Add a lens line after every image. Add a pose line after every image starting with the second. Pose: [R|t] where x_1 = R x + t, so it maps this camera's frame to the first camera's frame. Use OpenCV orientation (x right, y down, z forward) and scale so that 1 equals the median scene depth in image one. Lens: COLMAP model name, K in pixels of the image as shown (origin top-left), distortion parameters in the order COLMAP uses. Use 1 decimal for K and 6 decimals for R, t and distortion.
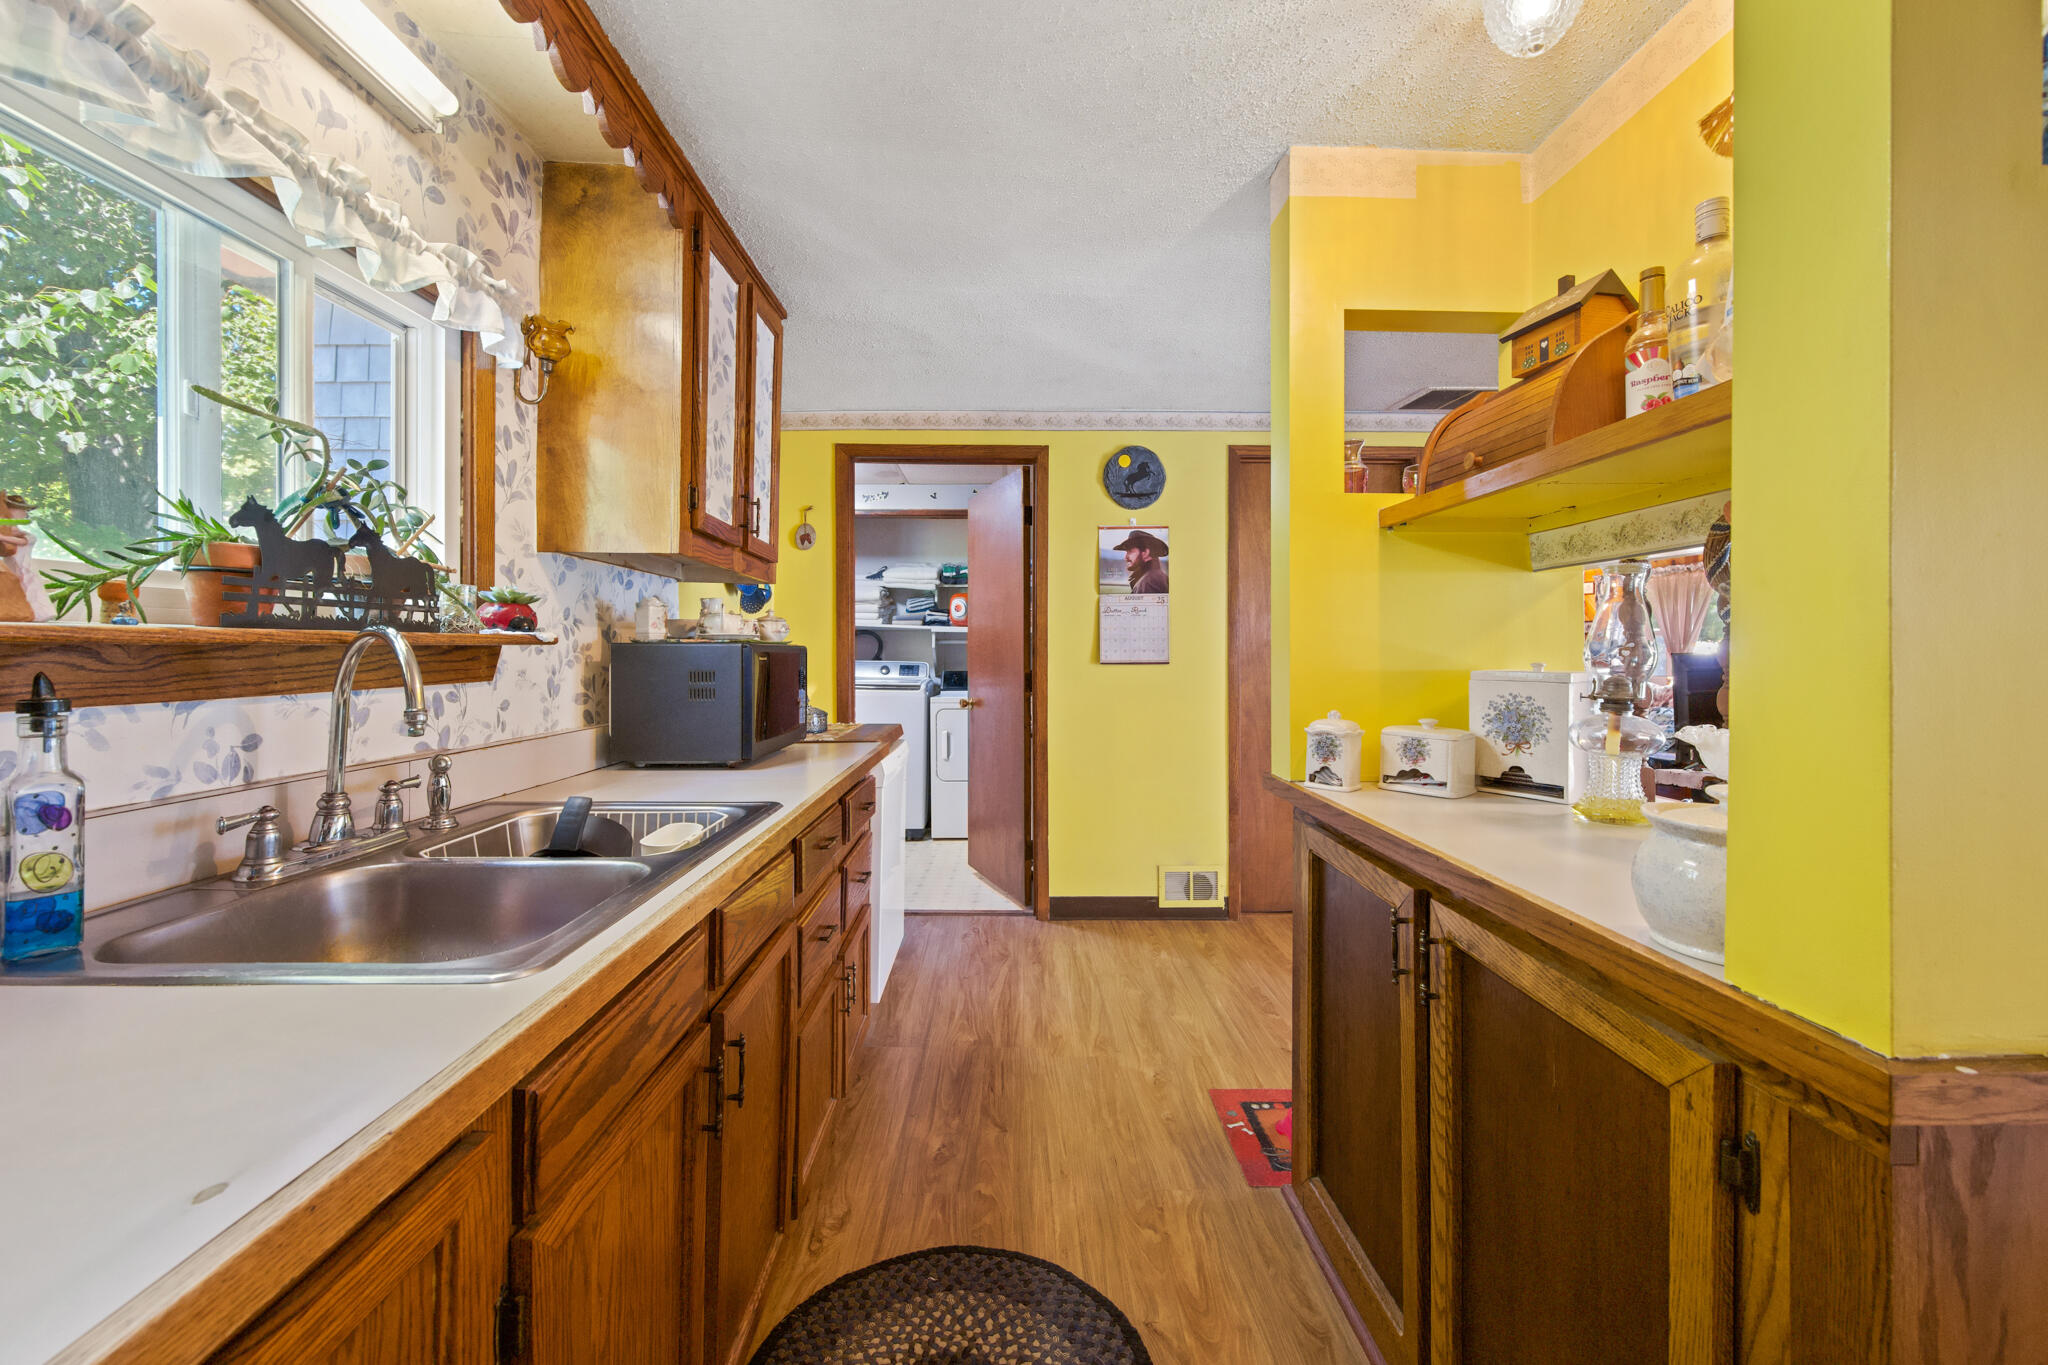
lens RADIAL K [[822.6, 0, 1029.3], [0, 822.6, 654.0], [0, 0, 1]] dist [0.000507, -0.000002]
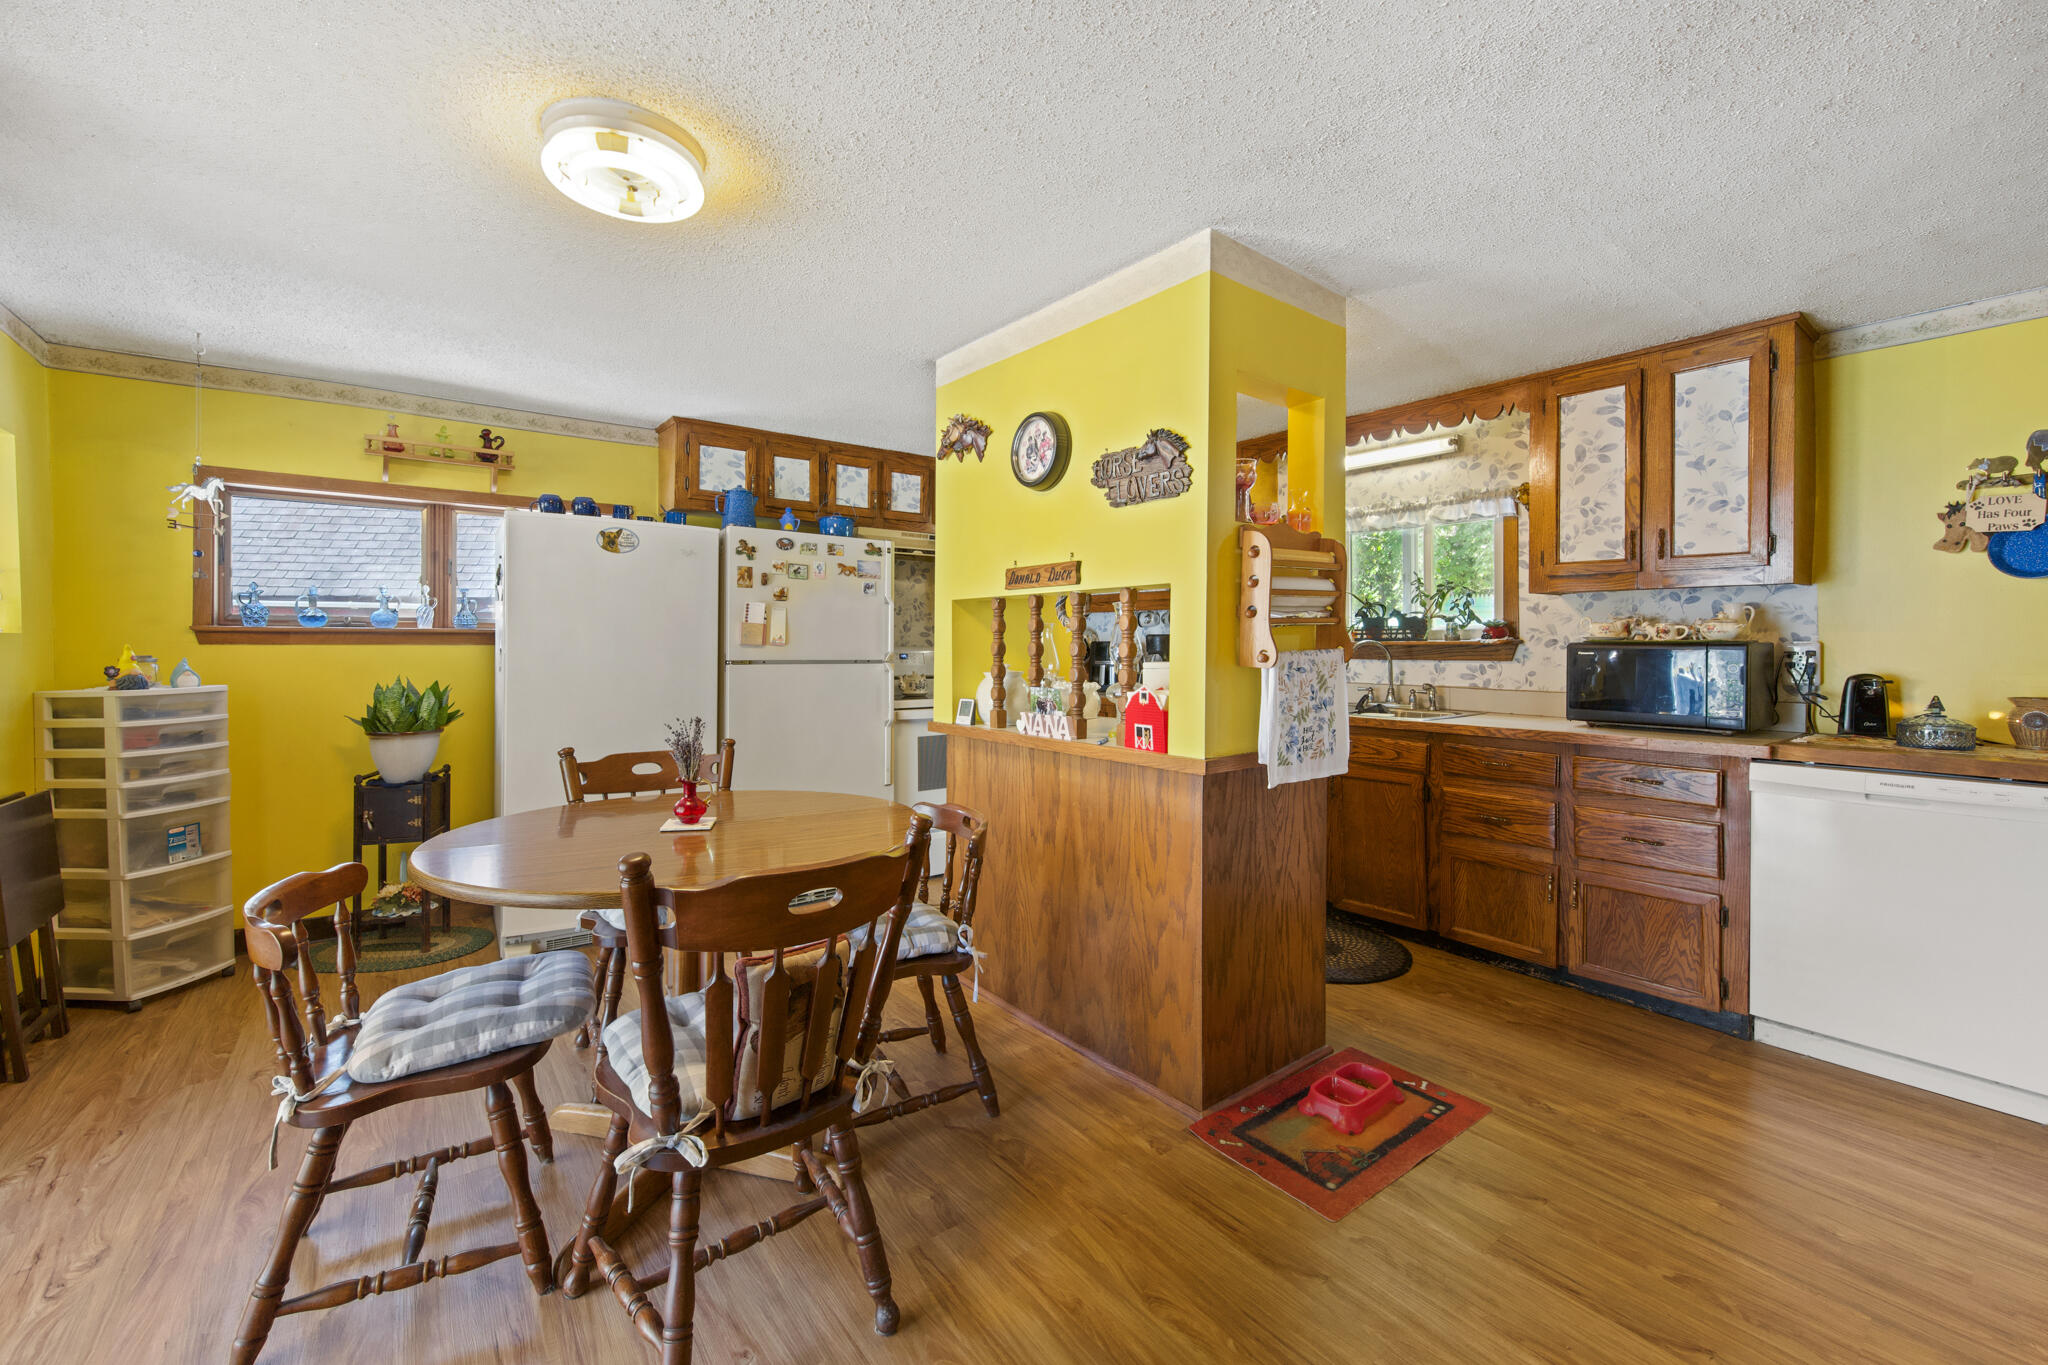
lens RADIAL K [[822.6, 0, 1029.3], [0, 822.6, 654.0], [0, 0, 1]] dist [0.000507, -0.000002]
pose [[-0.808257, 0.000662, -0.588829, 1.204524], [-0.006029, 0.999938, 0.009400, 0.000645], [0.588799, 0.011148, -0.808203, 1.442290]]
